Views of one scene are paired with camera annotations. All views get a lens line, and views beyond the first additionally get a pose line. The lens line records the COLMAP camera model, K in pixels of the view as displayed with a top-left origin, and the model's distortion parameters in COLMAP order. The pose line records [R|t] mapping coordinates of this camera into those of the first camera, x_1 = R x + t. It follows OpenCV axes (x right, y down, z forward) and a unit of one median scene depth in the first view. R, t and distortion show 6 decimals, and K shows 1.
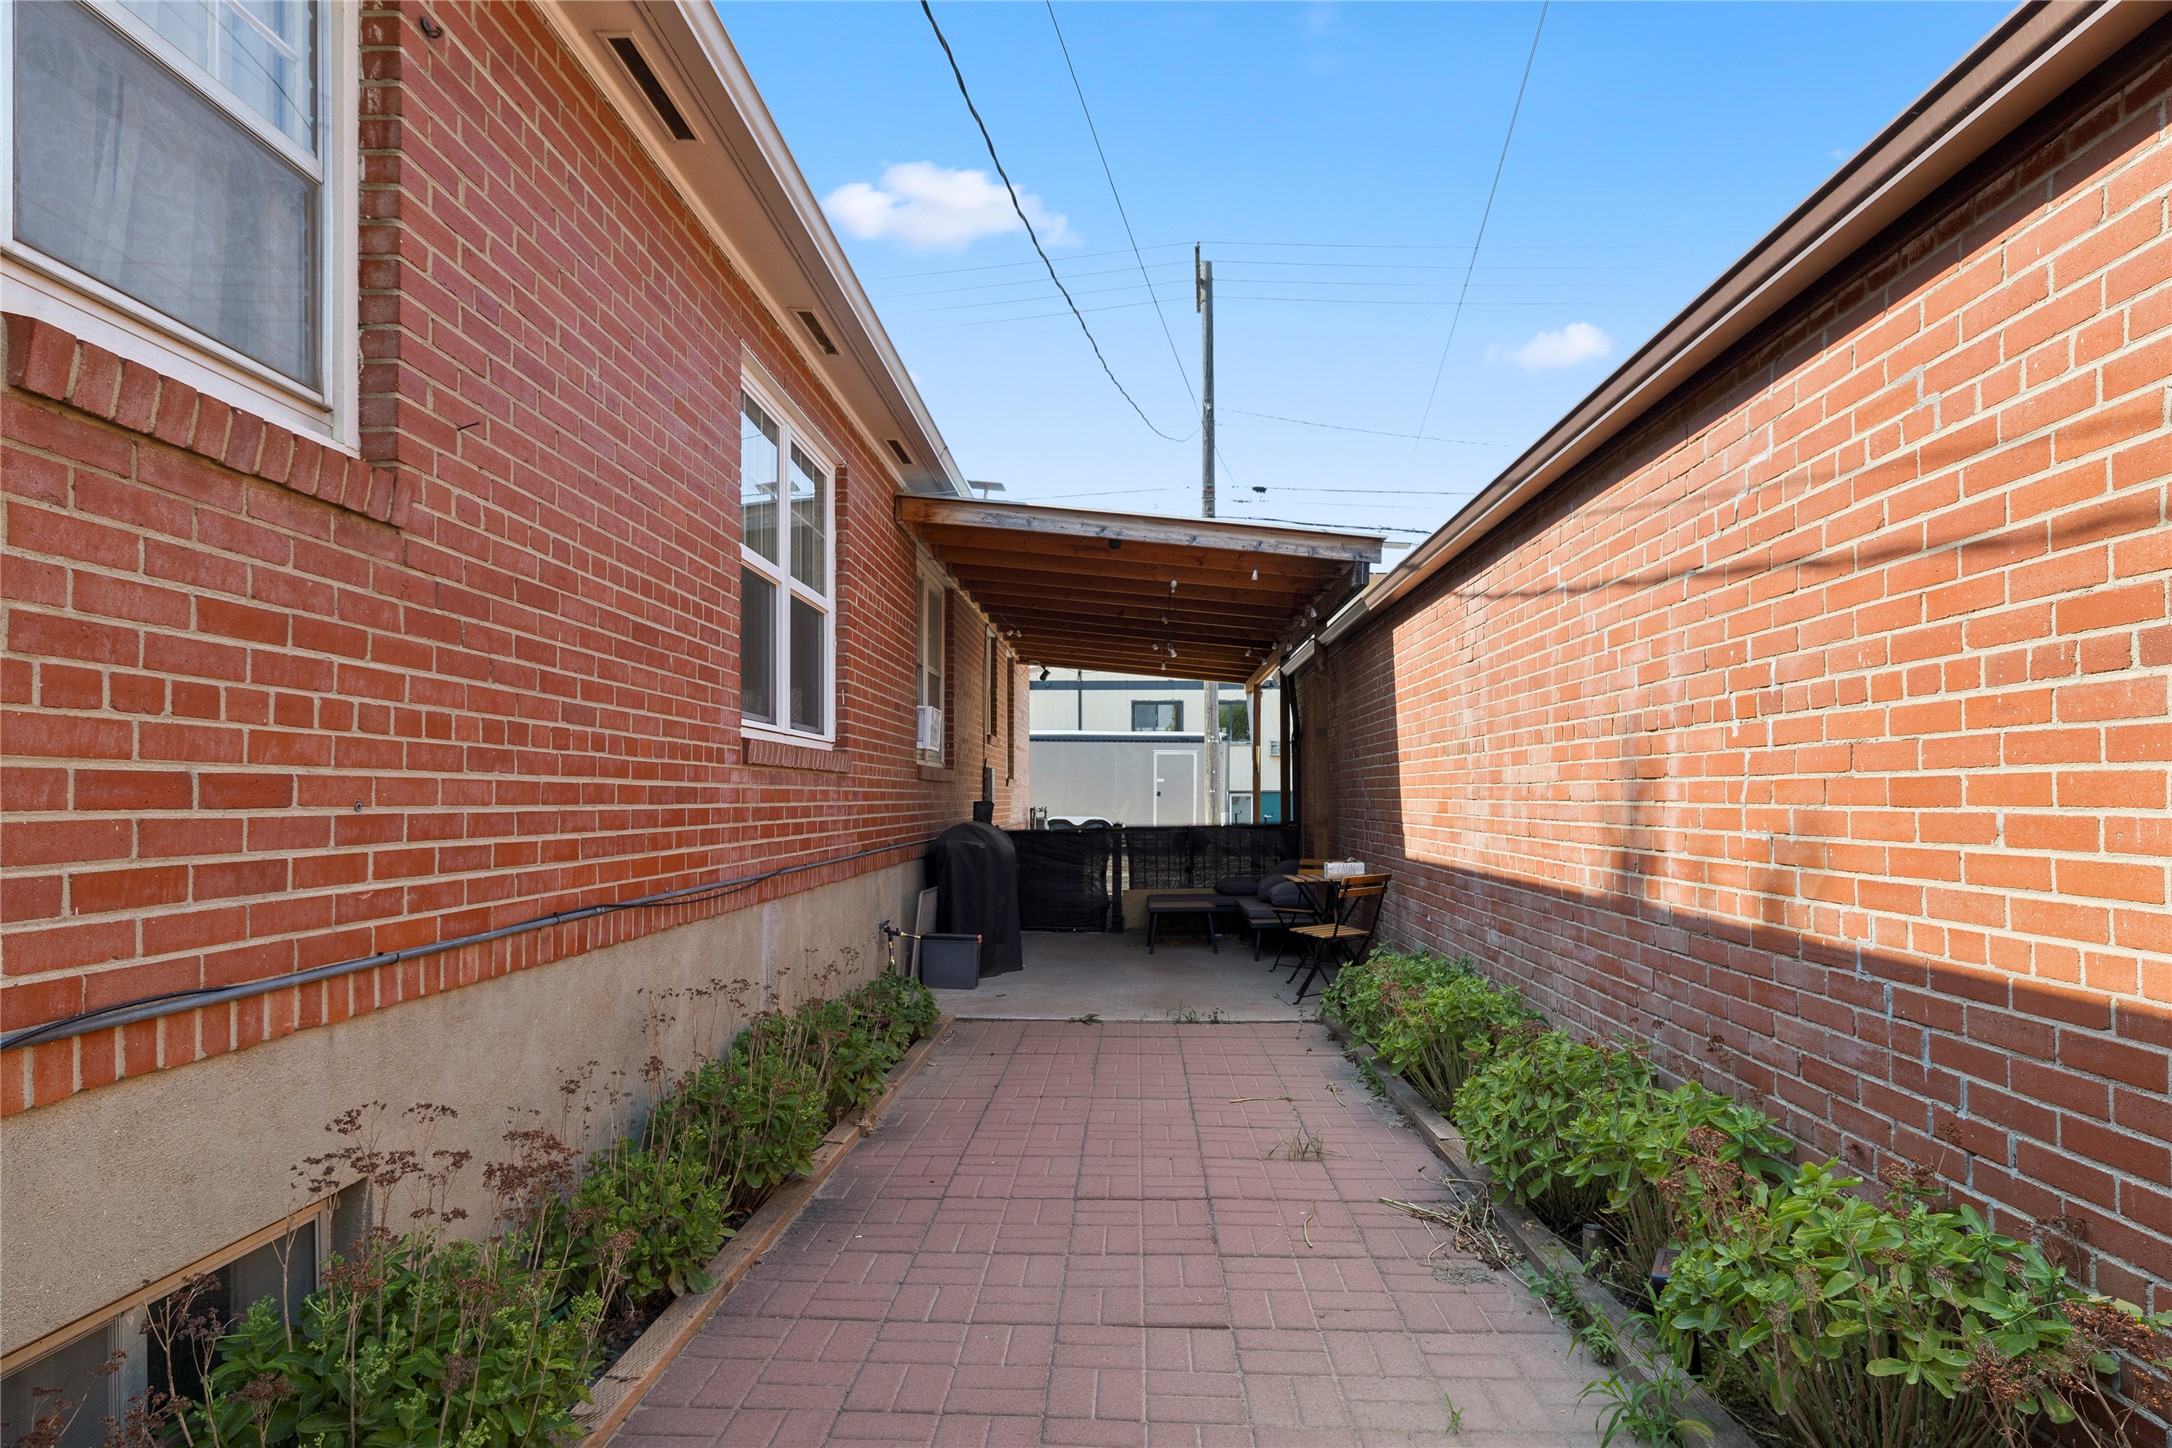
lens RADIAL K [[1146.1, 0, 1087.8], [0, 1146.1, 805.4], [0, 0, 1]] dist [-0.001701, -0.000078]
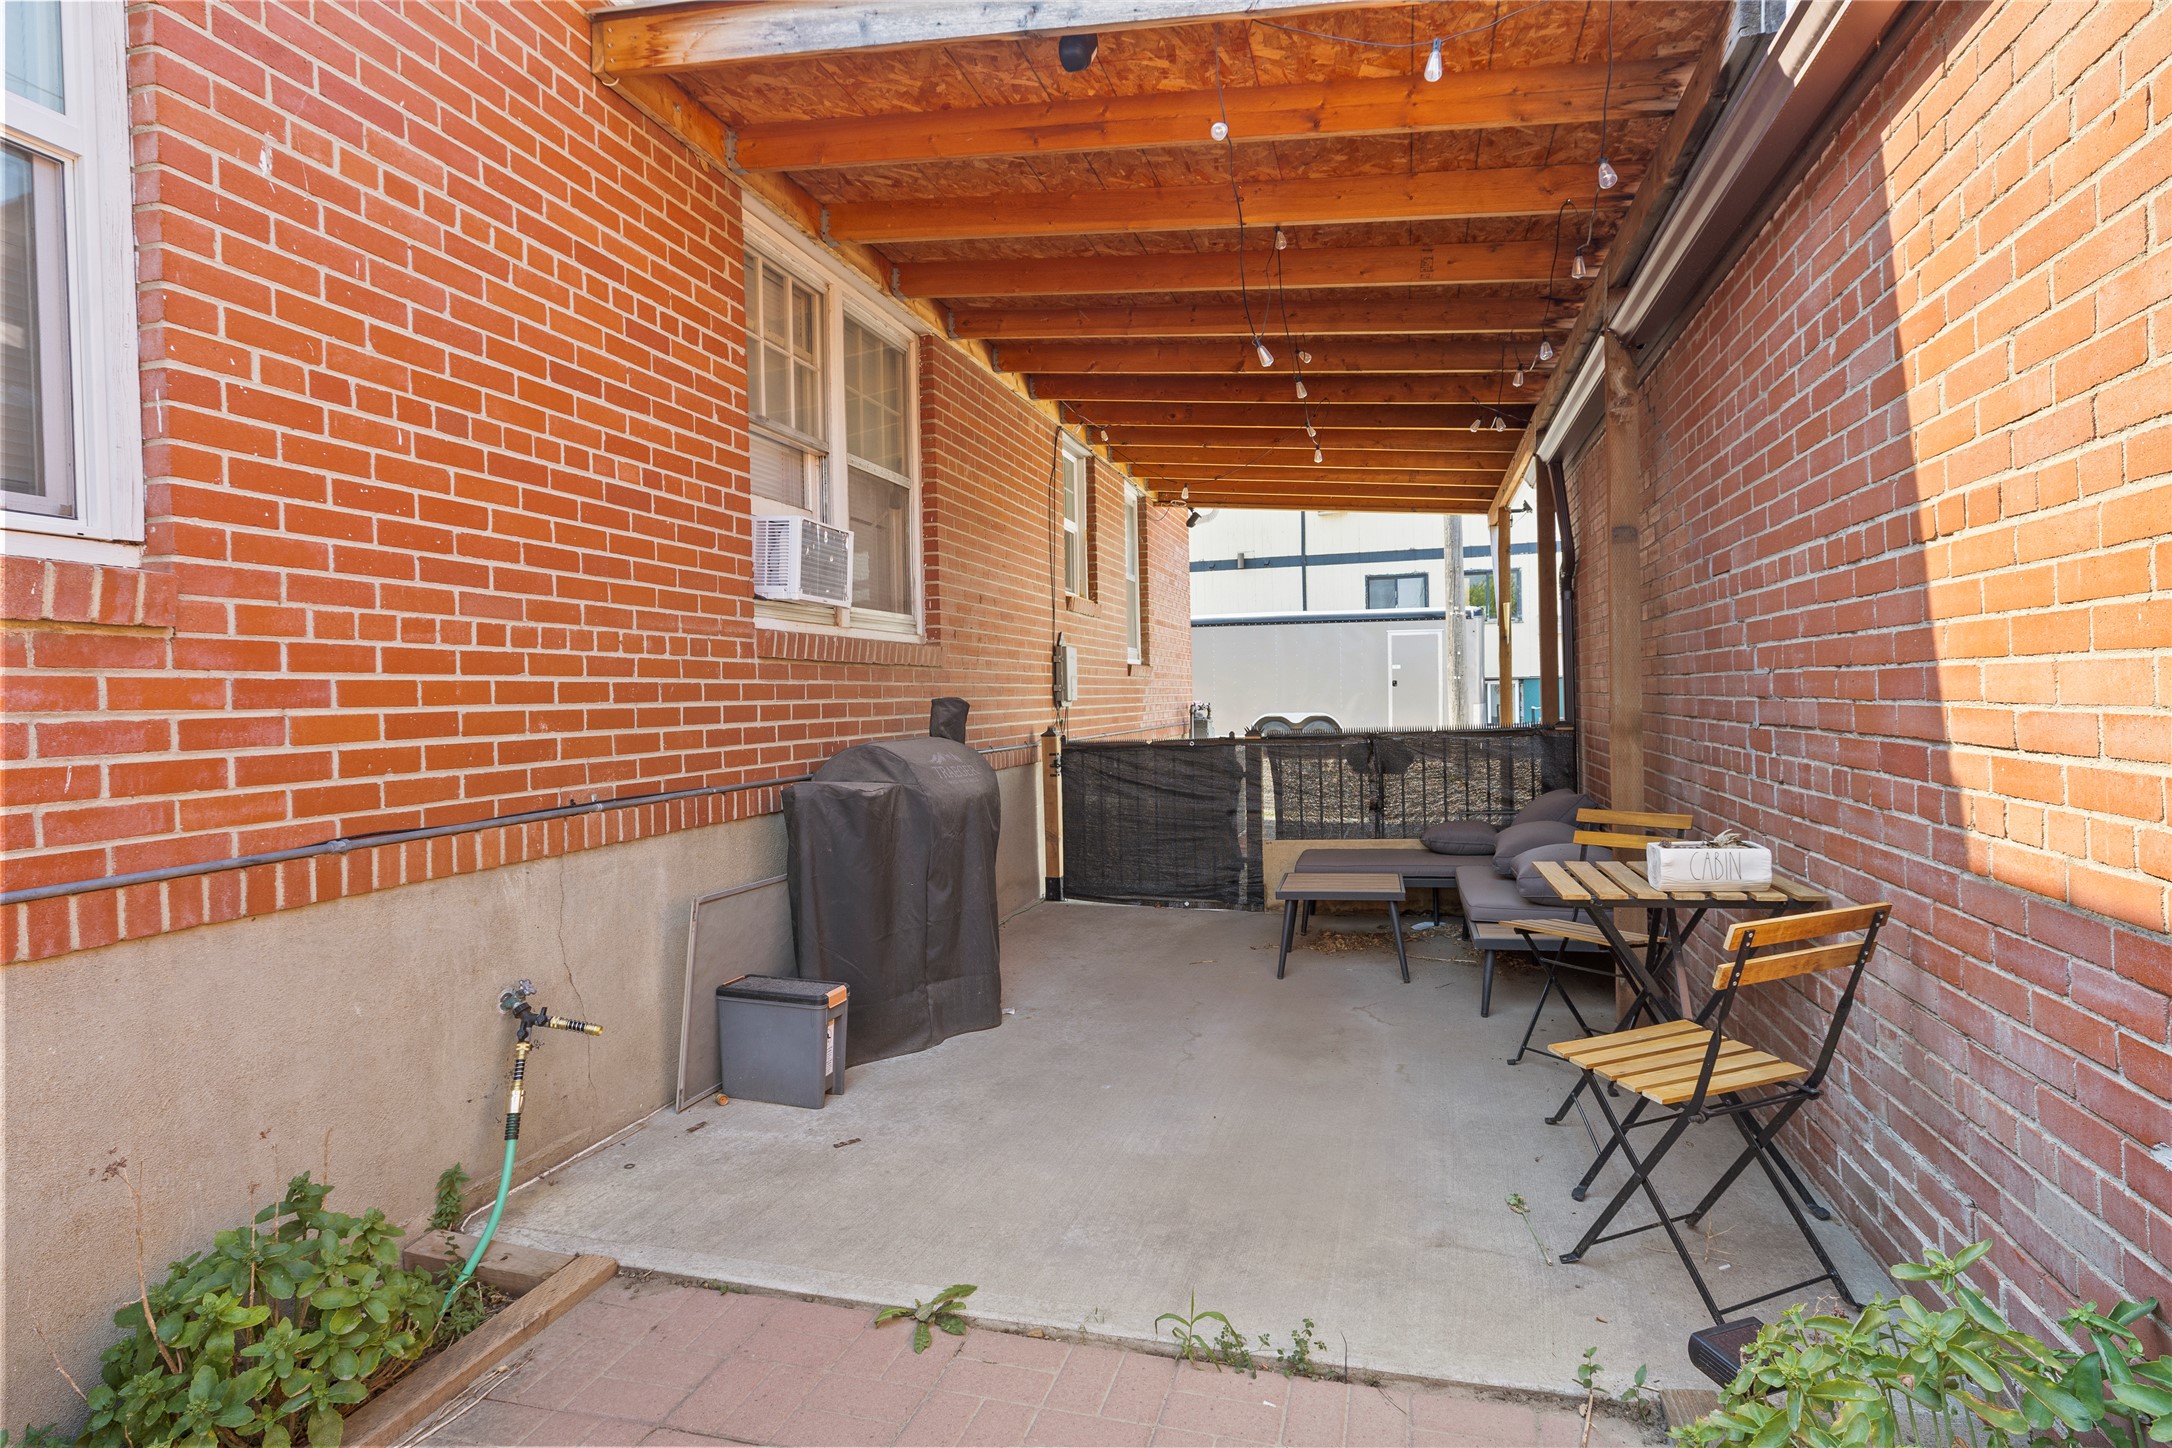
lens RADIAL K [[1114.0, 0, 1086.0], [0, 1114.0, 724.0], [0, 0, 1]] dist [-0.002132, -0.000108]
pose [[0.972695, -0.015869, -0.231544, 0.087684], [0.020614, 0.999624, 0.018086, 0.000396], [0.231170, -0.022366, 0.972656, 0.469677]]
